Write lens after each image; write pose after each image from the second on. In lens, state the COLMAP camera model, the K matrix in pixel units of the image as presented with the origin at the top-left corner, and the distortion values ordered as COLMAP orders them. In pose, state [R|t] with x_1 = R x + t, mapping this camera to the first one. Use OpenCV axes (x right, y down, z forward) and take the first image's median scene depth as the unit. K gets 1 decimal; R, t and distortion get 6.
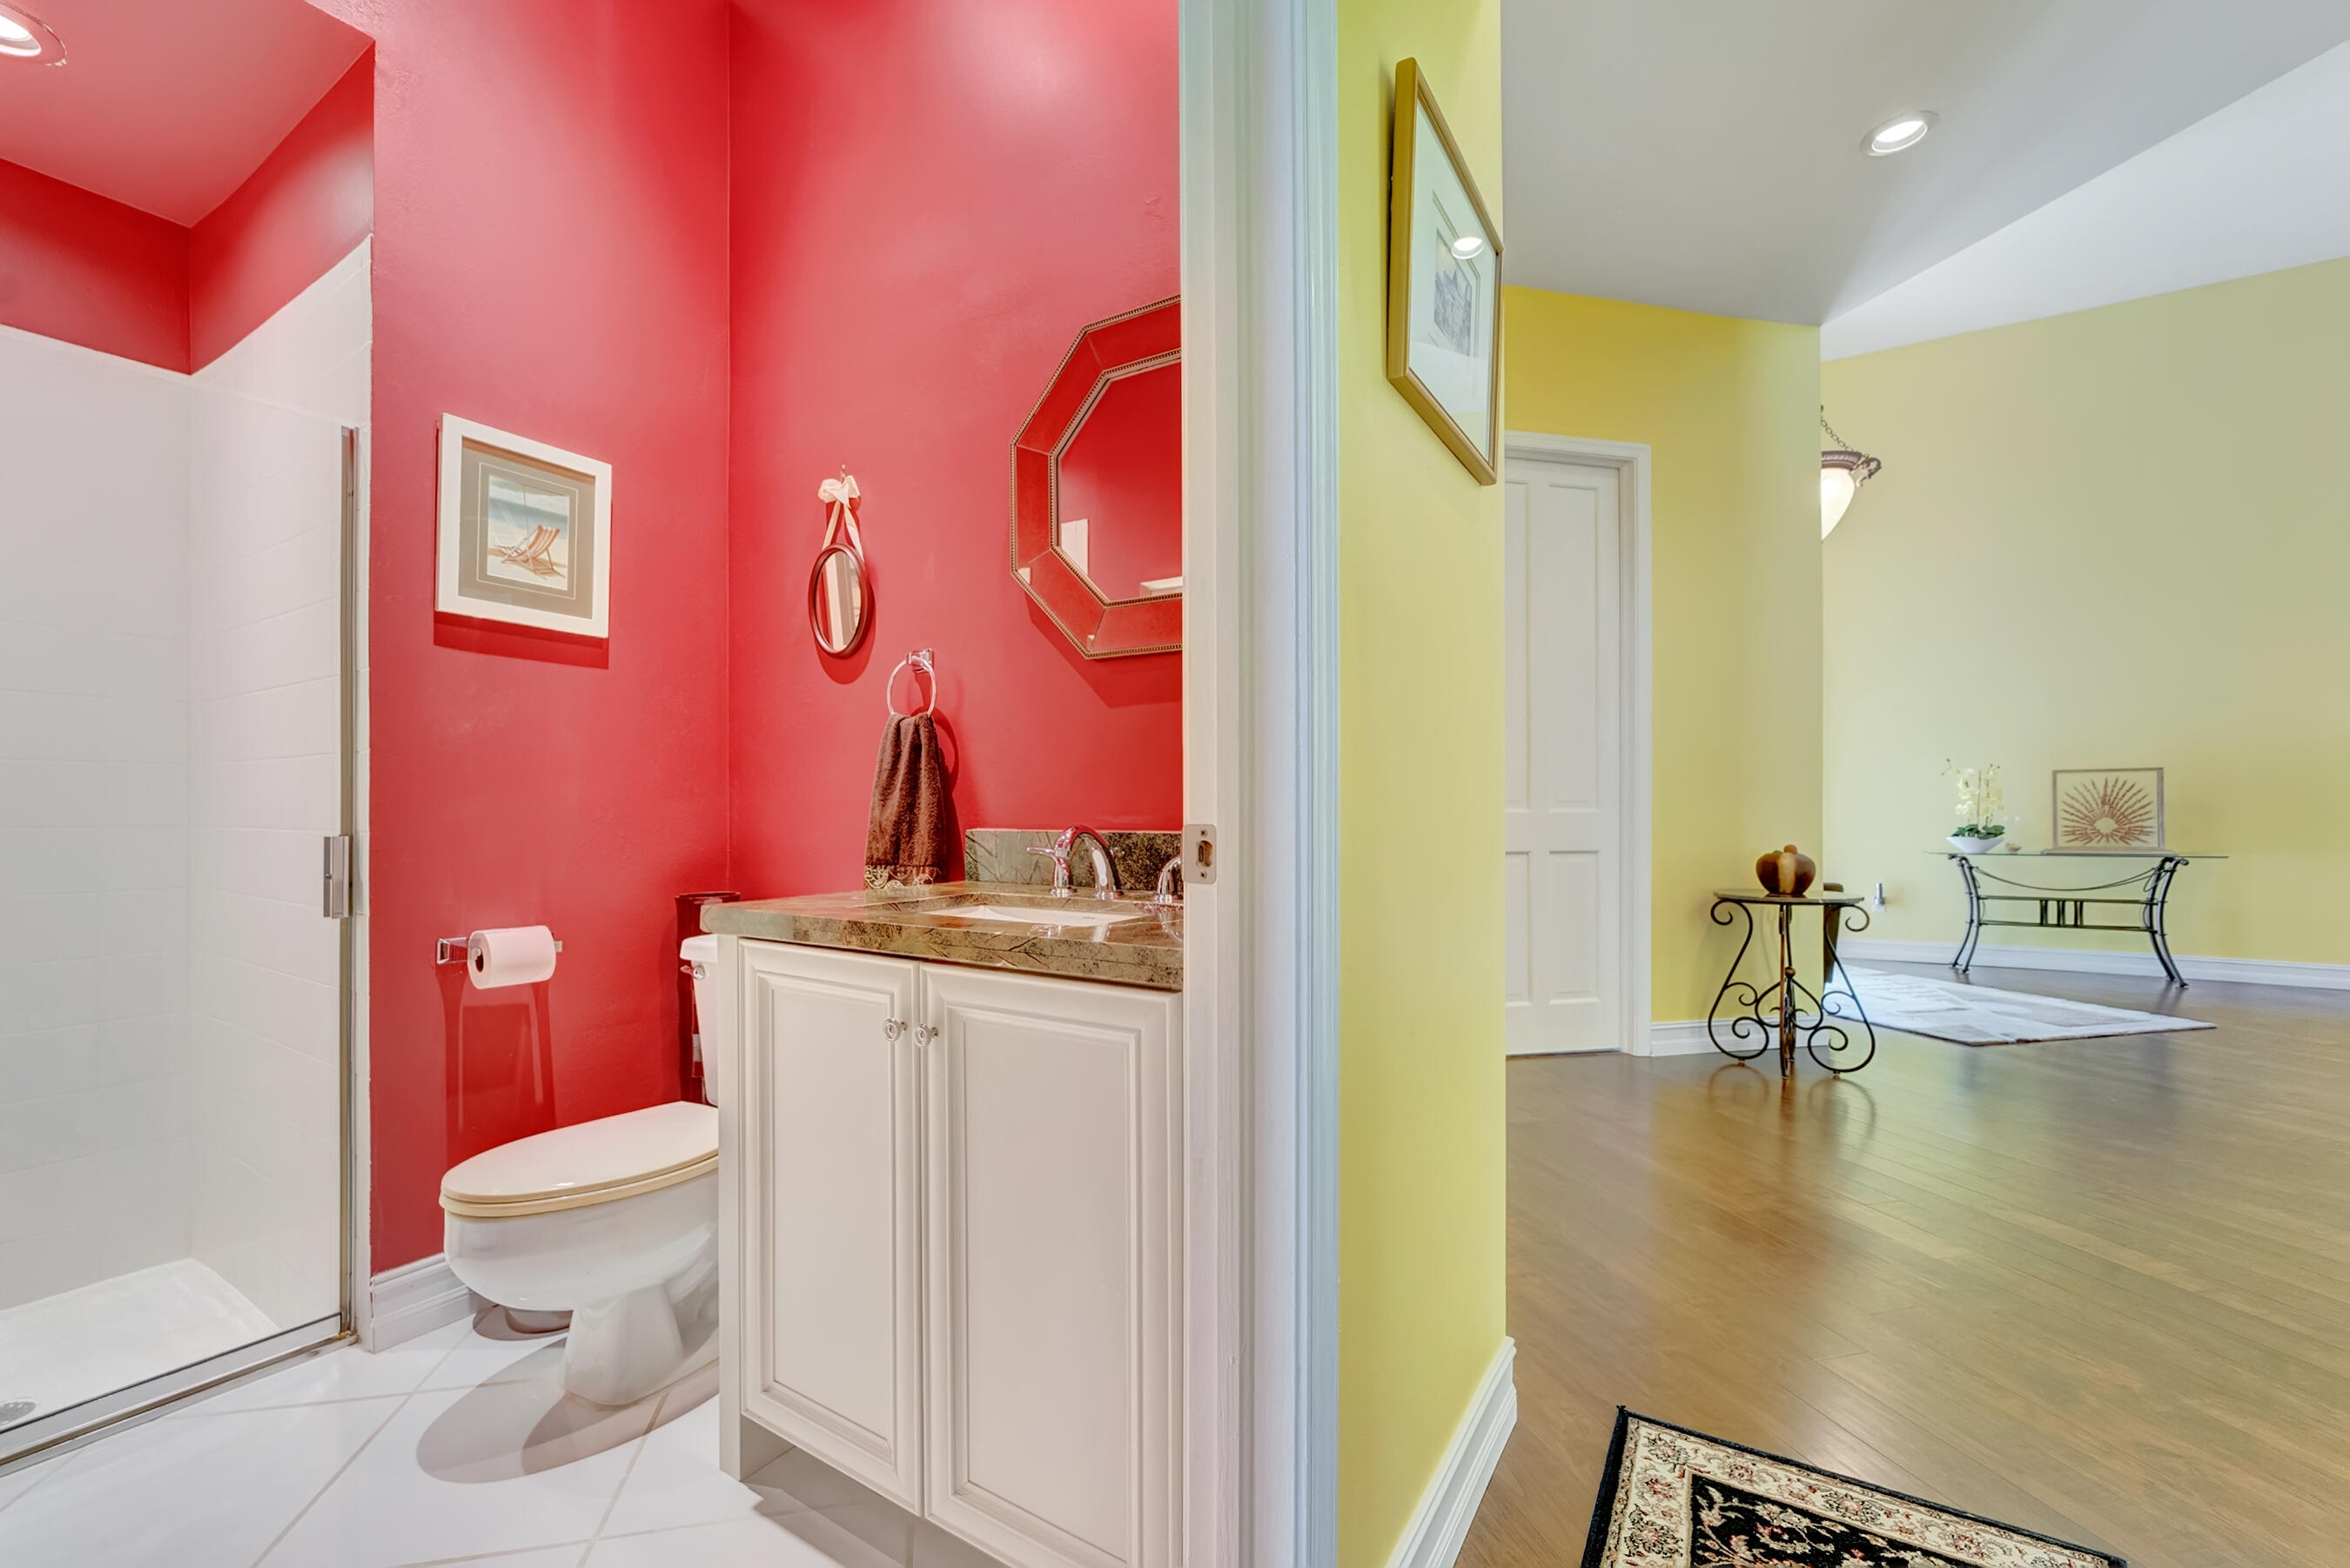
lens RADIAL K [[958.7, 0, 1176.8], [0, 958.7, 811.2], [0, 0, 1]] dist [0.001061, 0.000746]
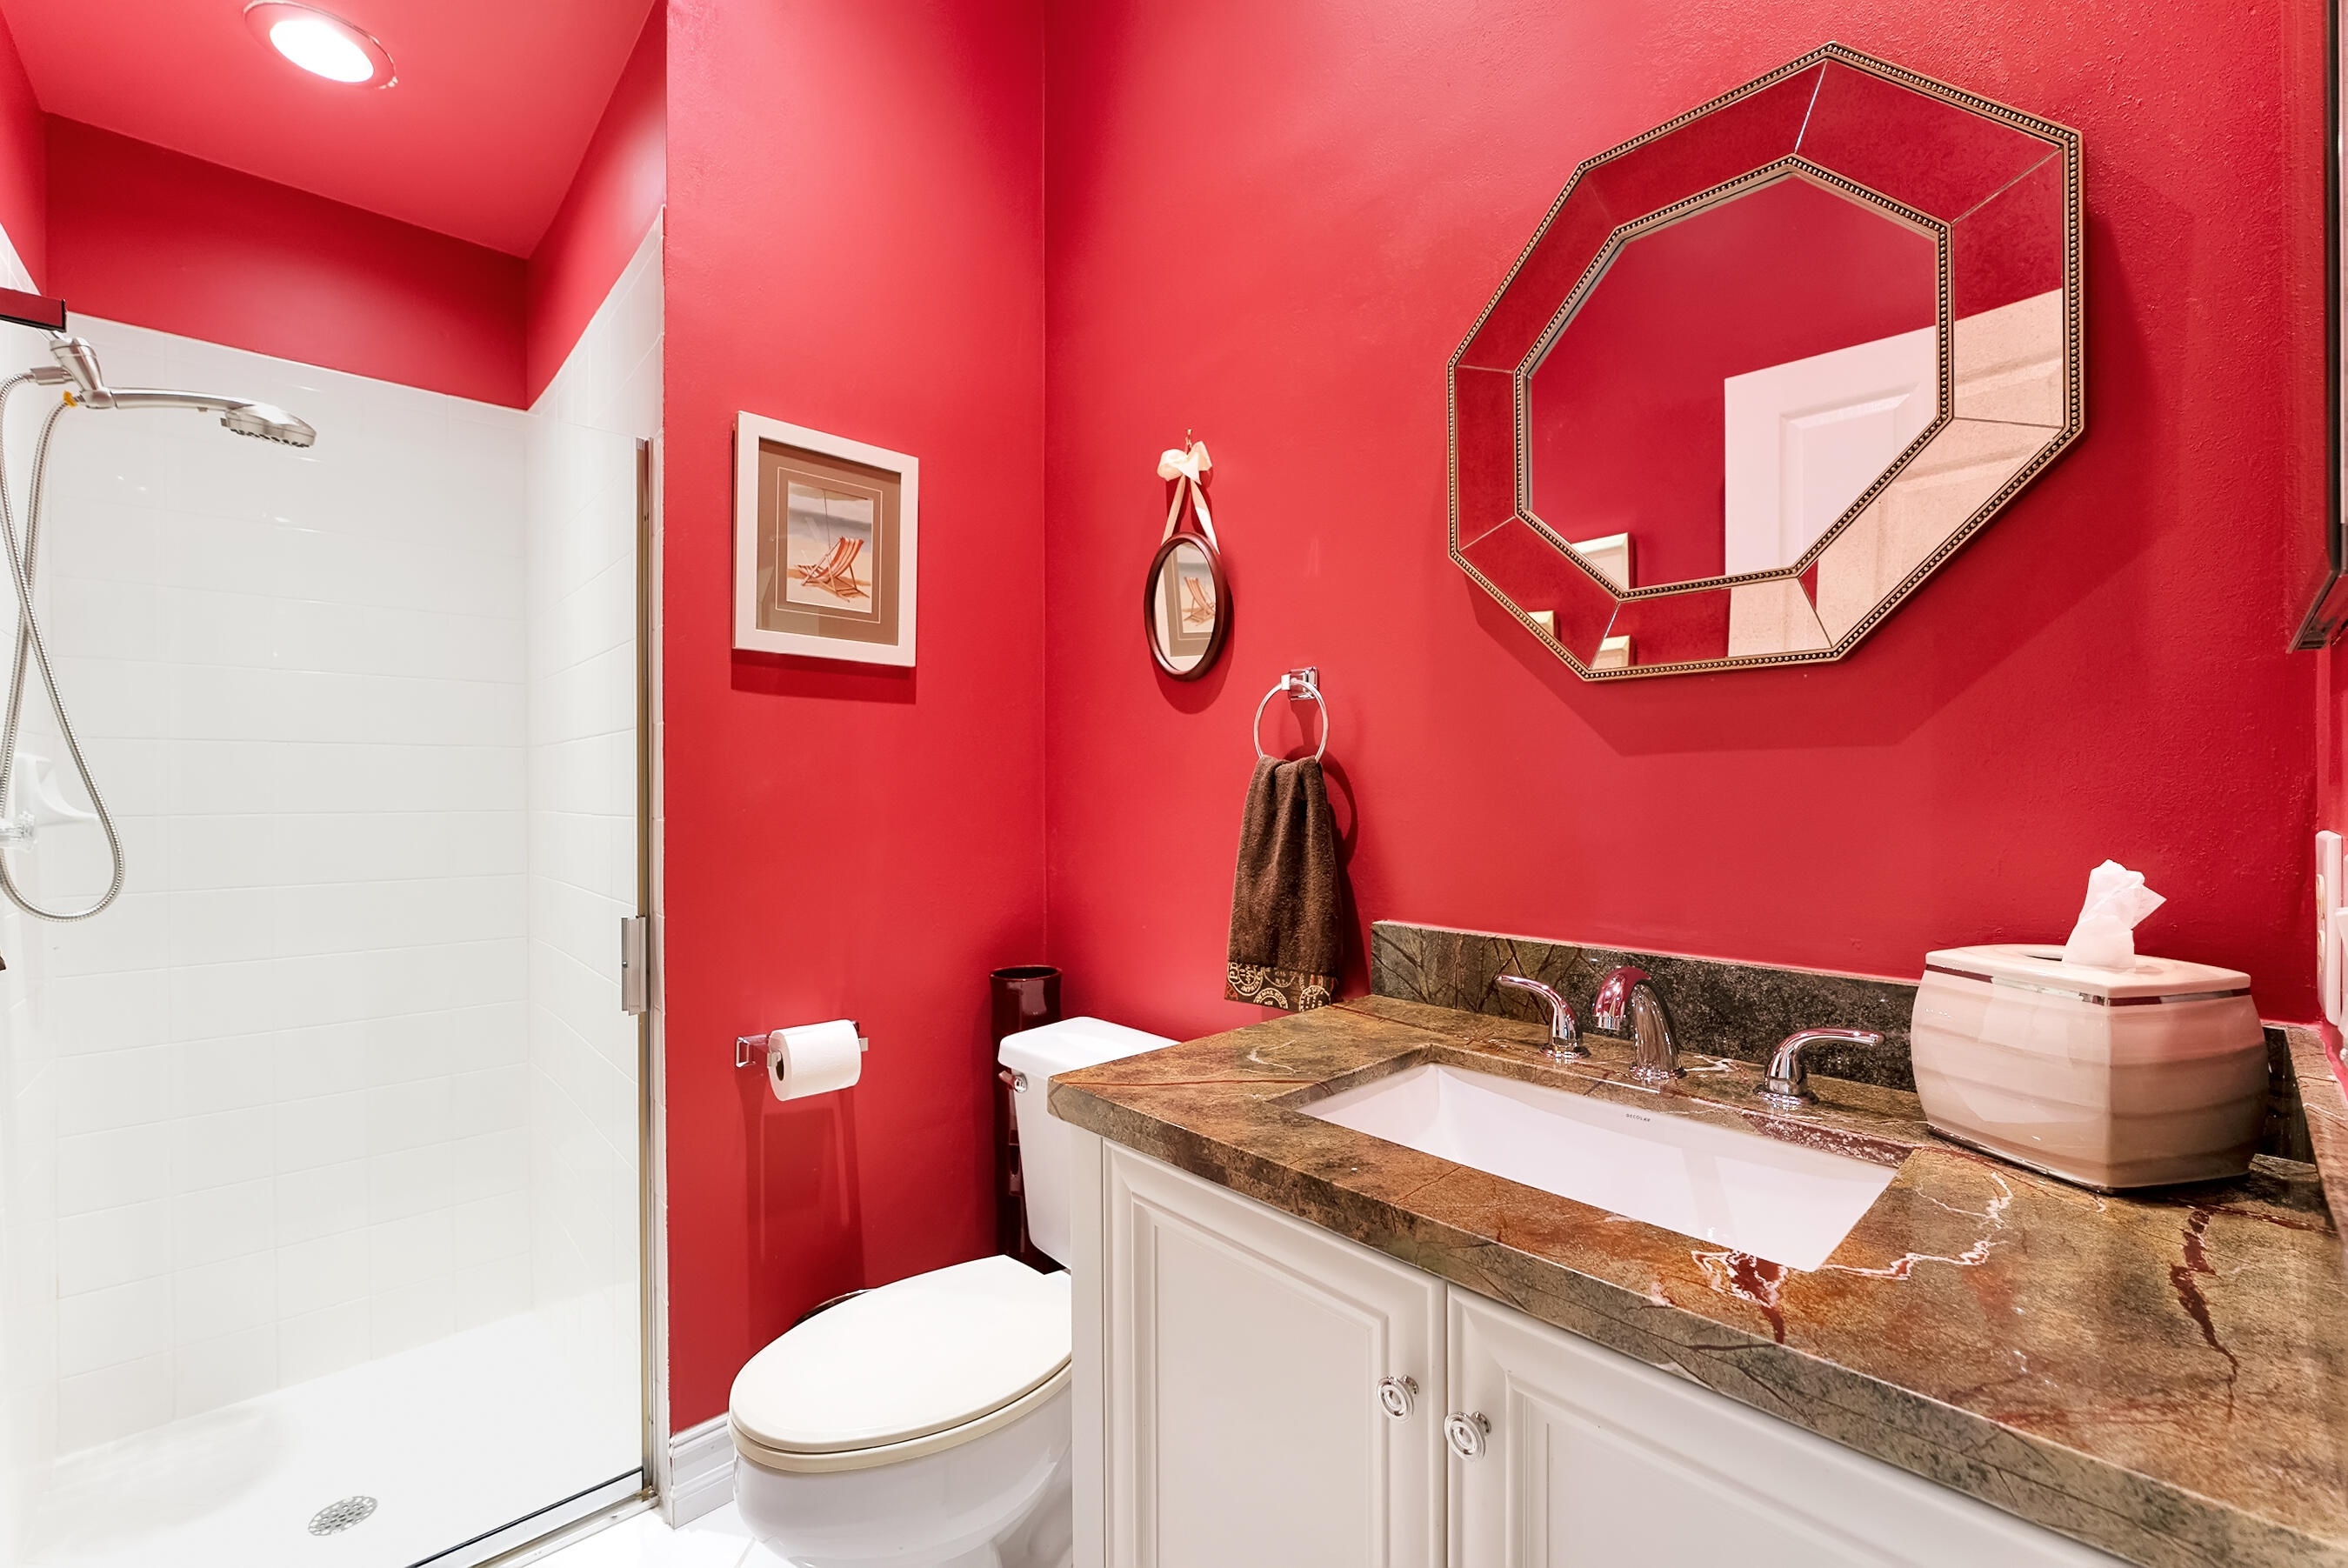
lens RADIAL K [[971.4, 0, 1176.6], [0, 971.4, 776.1], [0, 0, 1]] dist [-0.001397, 0.000142]
pose [[0.966268, -0.010448, -0.257327, -0.172909], [0.007585, 0.999898, -0.012115, -0.080381], [0.257427, 0.009754, 0.966248, 0.268887]]
